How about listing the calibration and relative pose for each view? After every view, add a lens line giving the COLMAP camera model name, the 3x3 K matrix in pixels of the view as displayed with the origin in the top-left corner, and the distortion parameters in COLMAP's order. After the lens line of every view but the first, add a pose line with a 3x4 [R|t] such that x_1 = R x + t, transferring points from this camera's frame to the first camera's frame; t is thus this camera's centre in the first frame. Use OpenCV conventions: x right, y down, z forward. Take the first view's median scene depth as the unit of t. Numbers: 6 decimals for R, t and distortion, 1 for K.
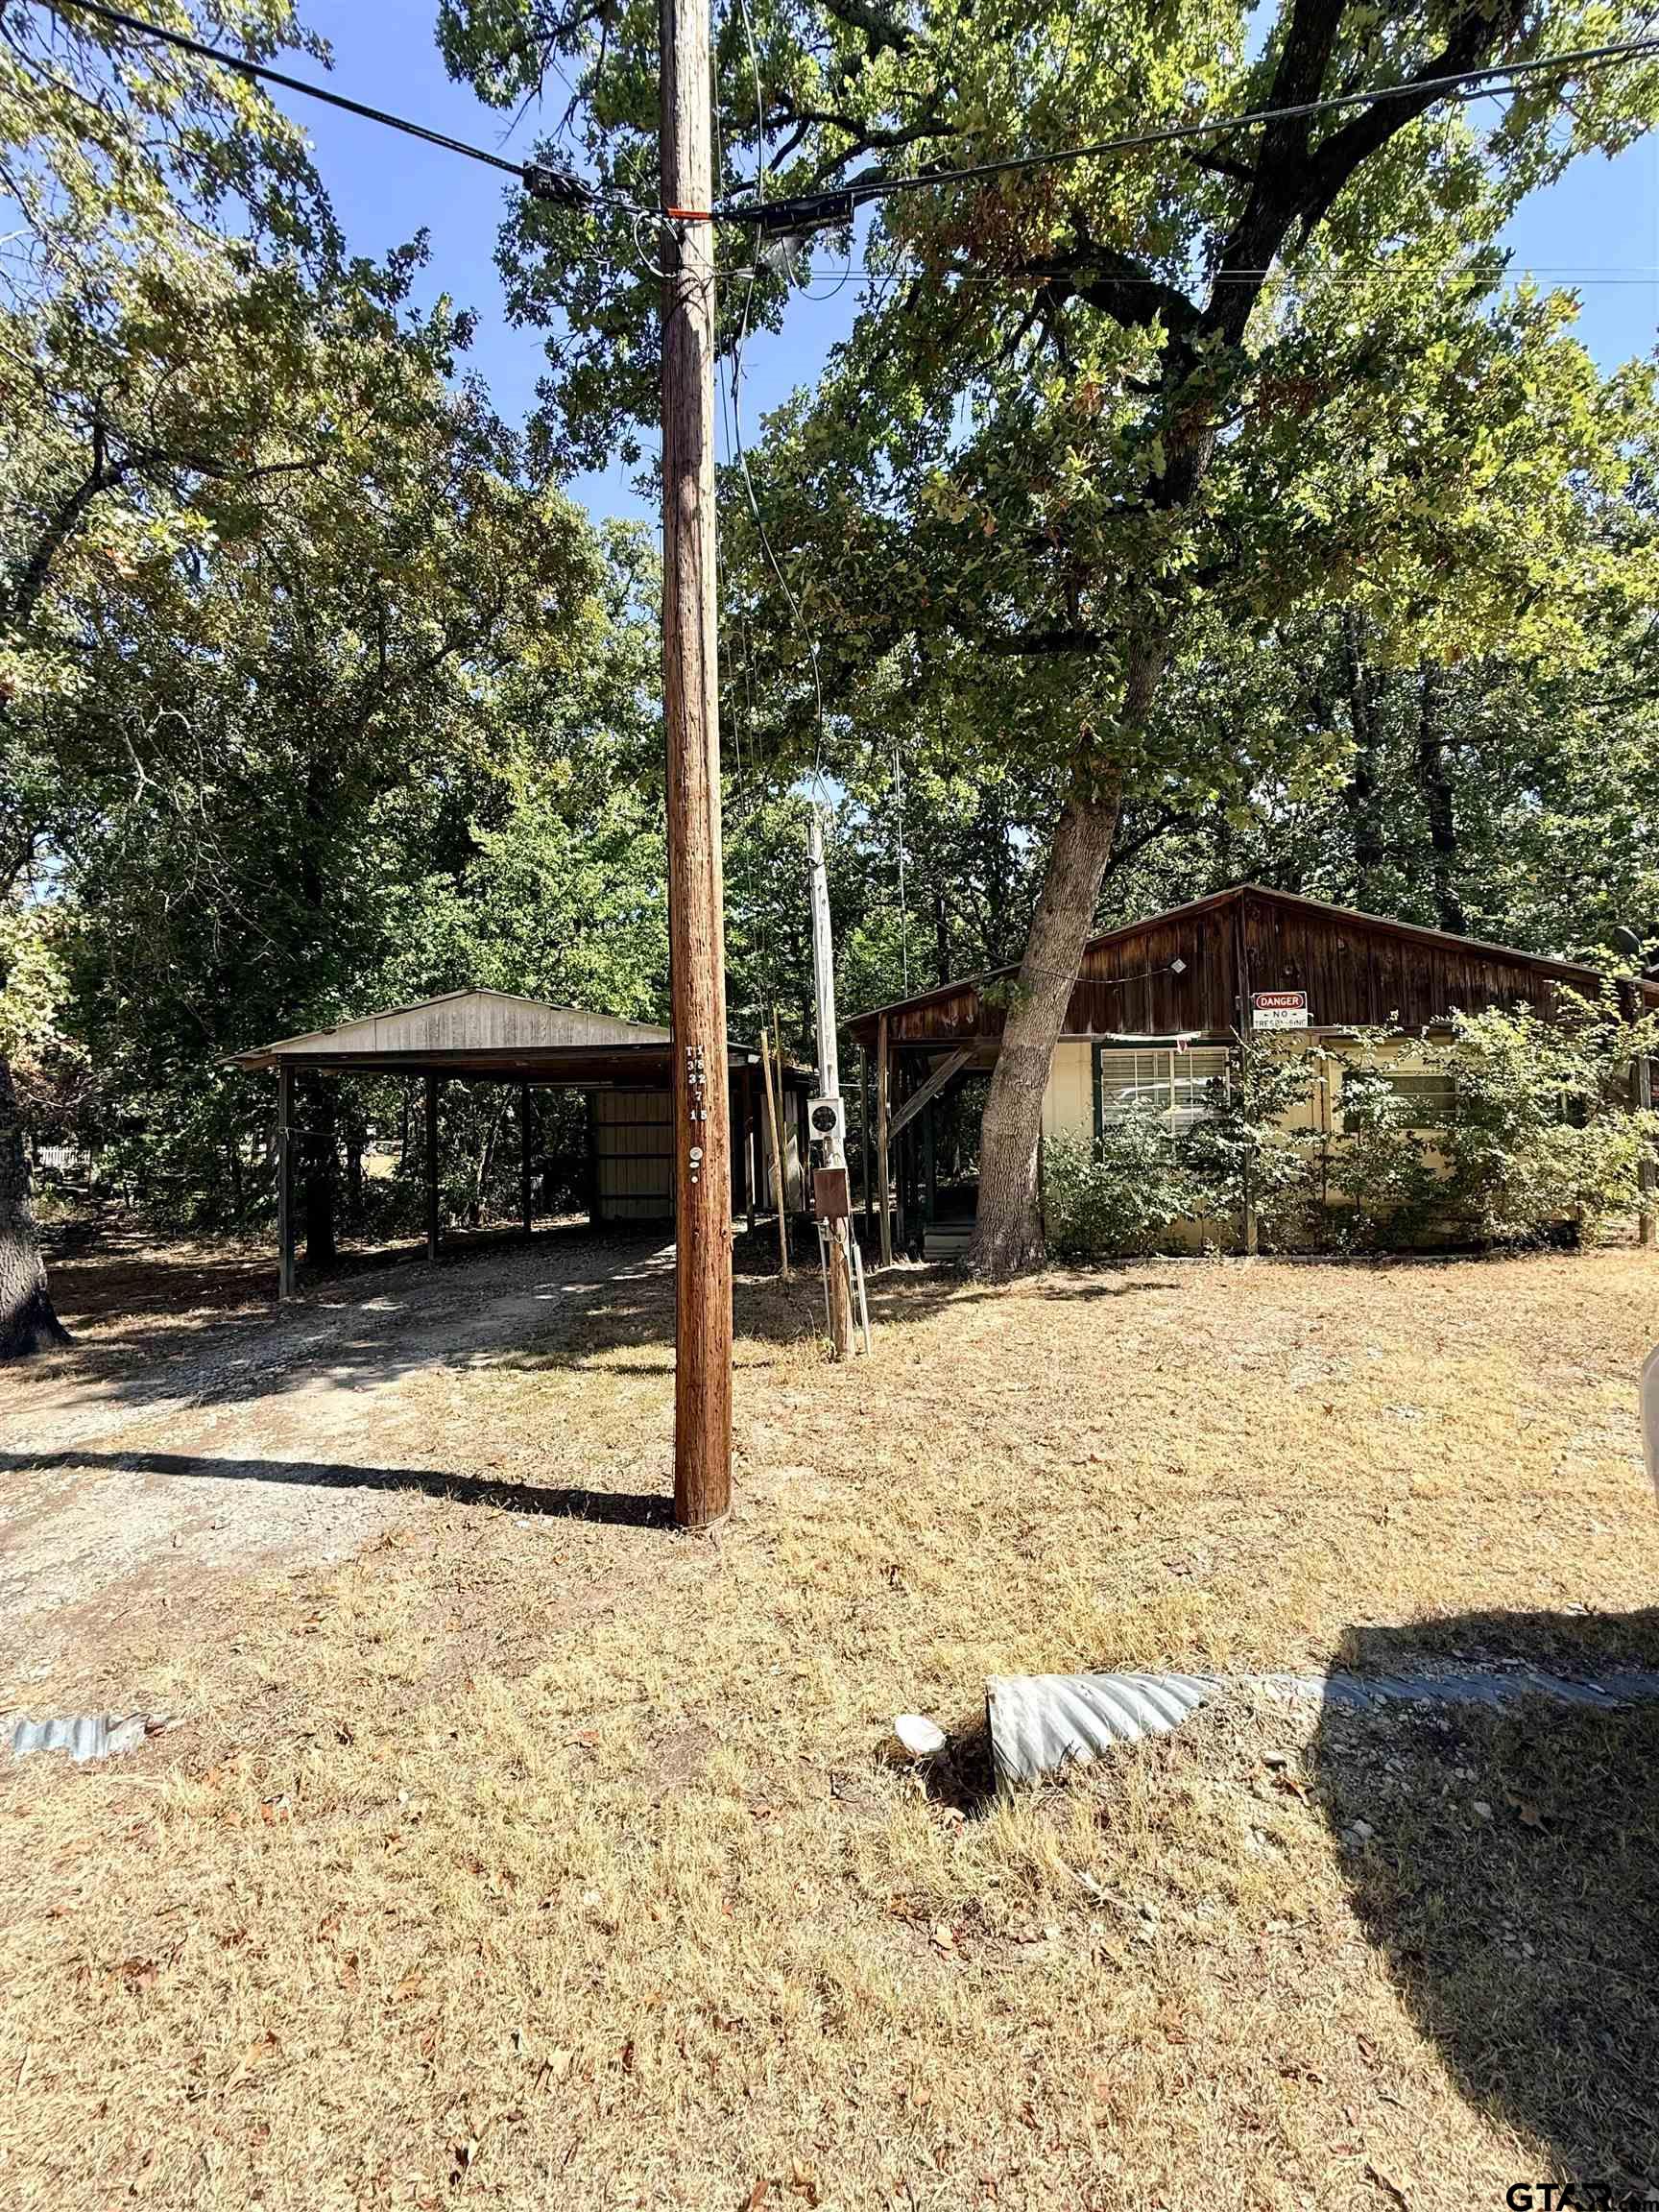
lens RADIAL K [[883.8, 0, 829.3], [0, 883.8, 1095.4], [0, 0, 1]] dist [0.000348, 0.000423]
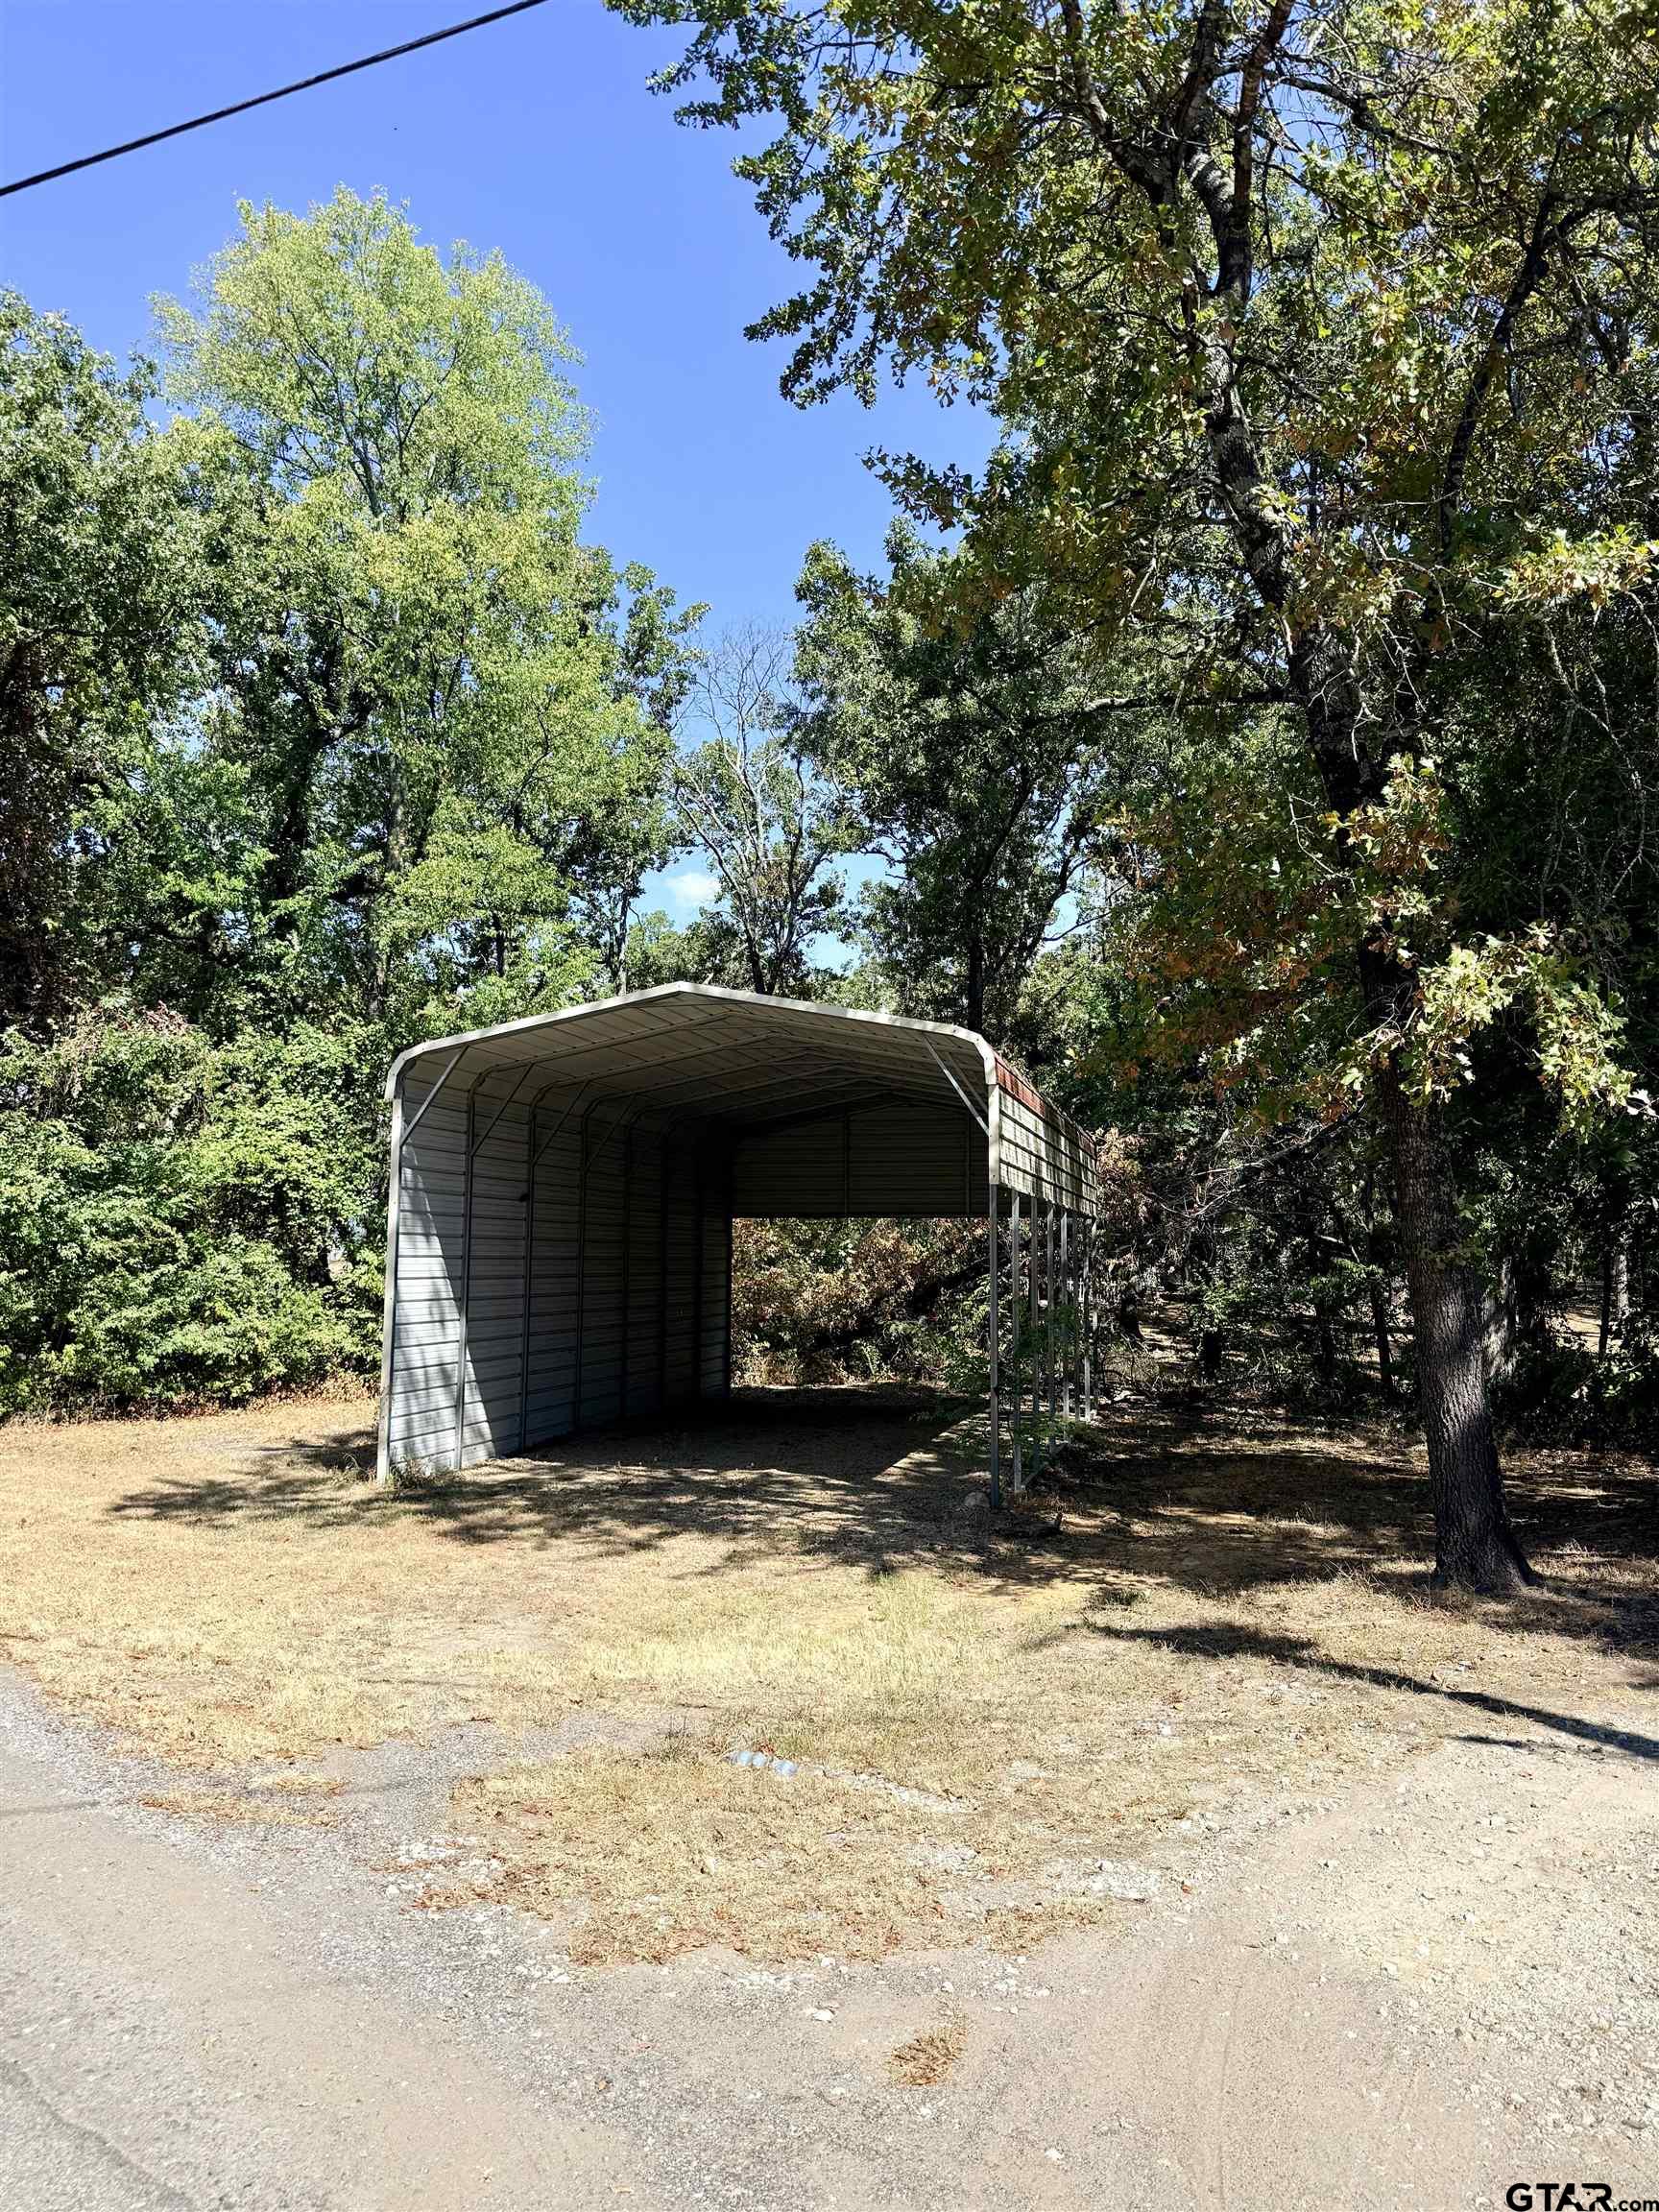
lens RADIAL K [[1537.0, 0, 829.5], [0, 1537.0, 1106.0], [0, 0, 1]] dist [0.003564, 0.000003]
pose [[0.696111, -0.048839, -0.716271, -0.351079], [0.000859, 0.997739, -0.067196, 0.008320], [0.717933, 0.046160, 0.694580, -0.165729]]
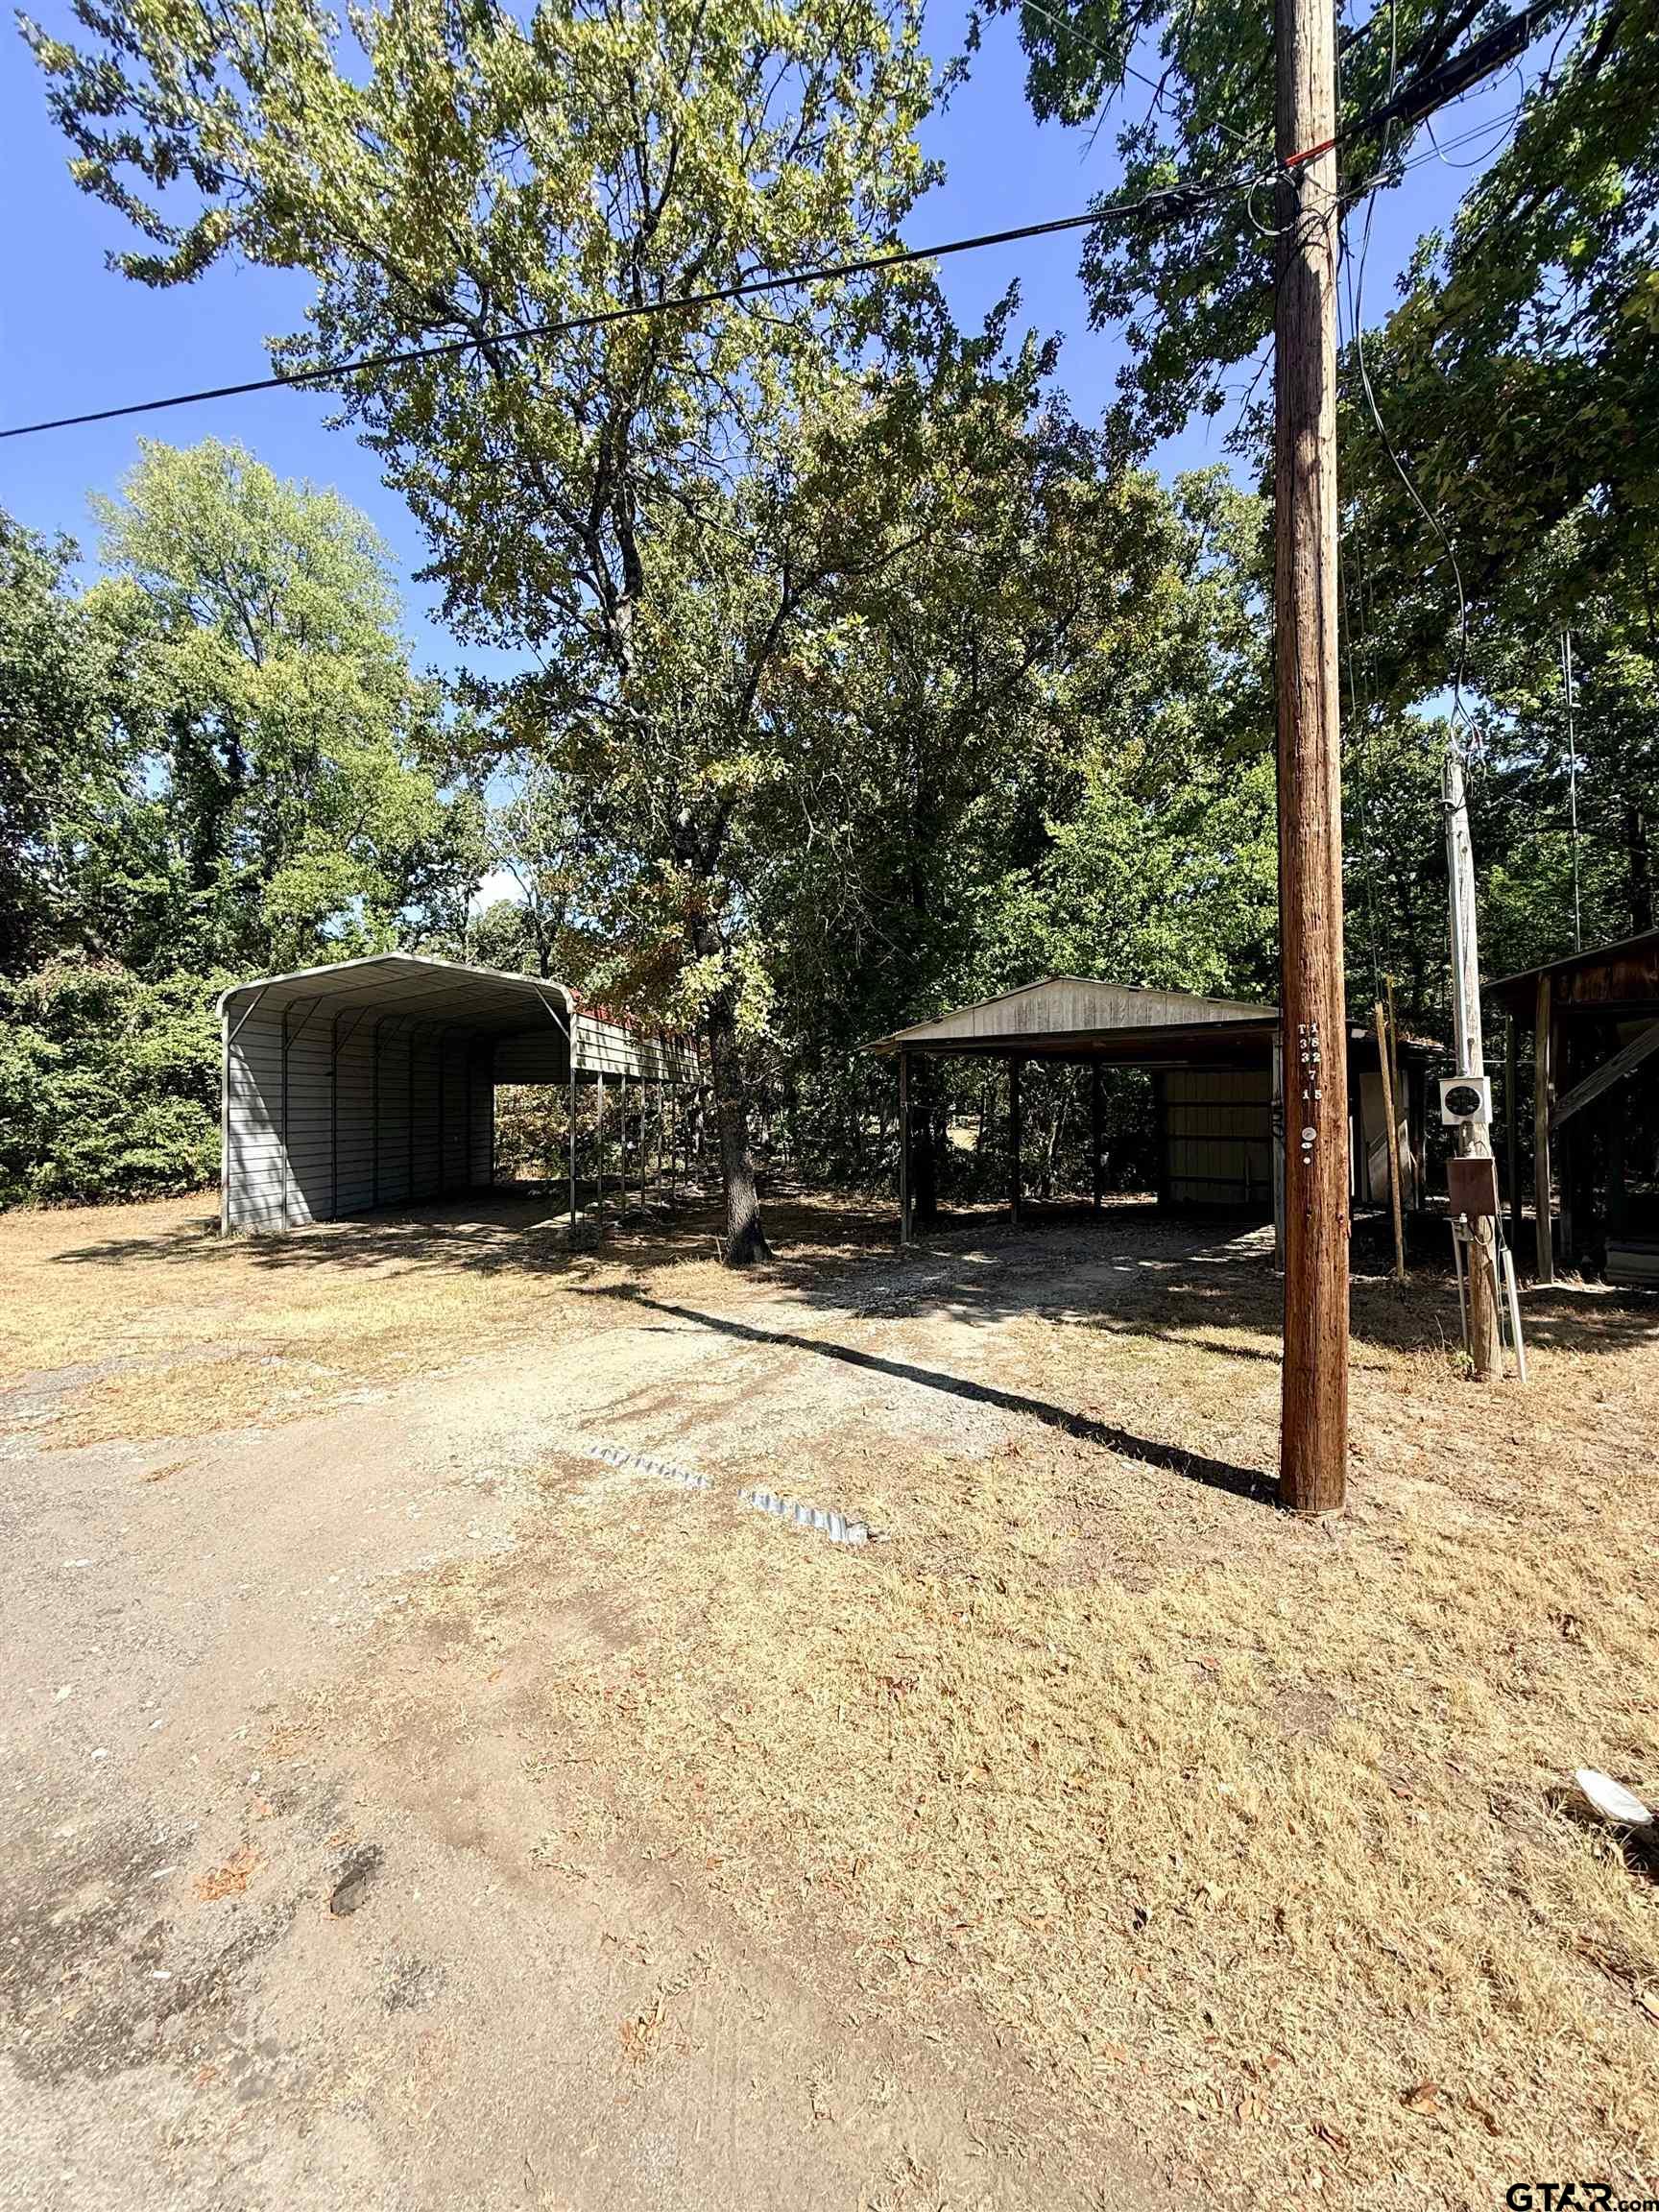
lens RADIAL K [[883.8, 0, 829.3], [0, 883.8, 1095.4], [0, 0, 1]] dist [0.000348, 0.000423]
pose [[0.819739, 0.010672, -0.572637, -0.015334], [0.002691, 0.999744, 0.022484, -0.000129], [0.572730, -0.019973, 0.819500, -0.059616]]
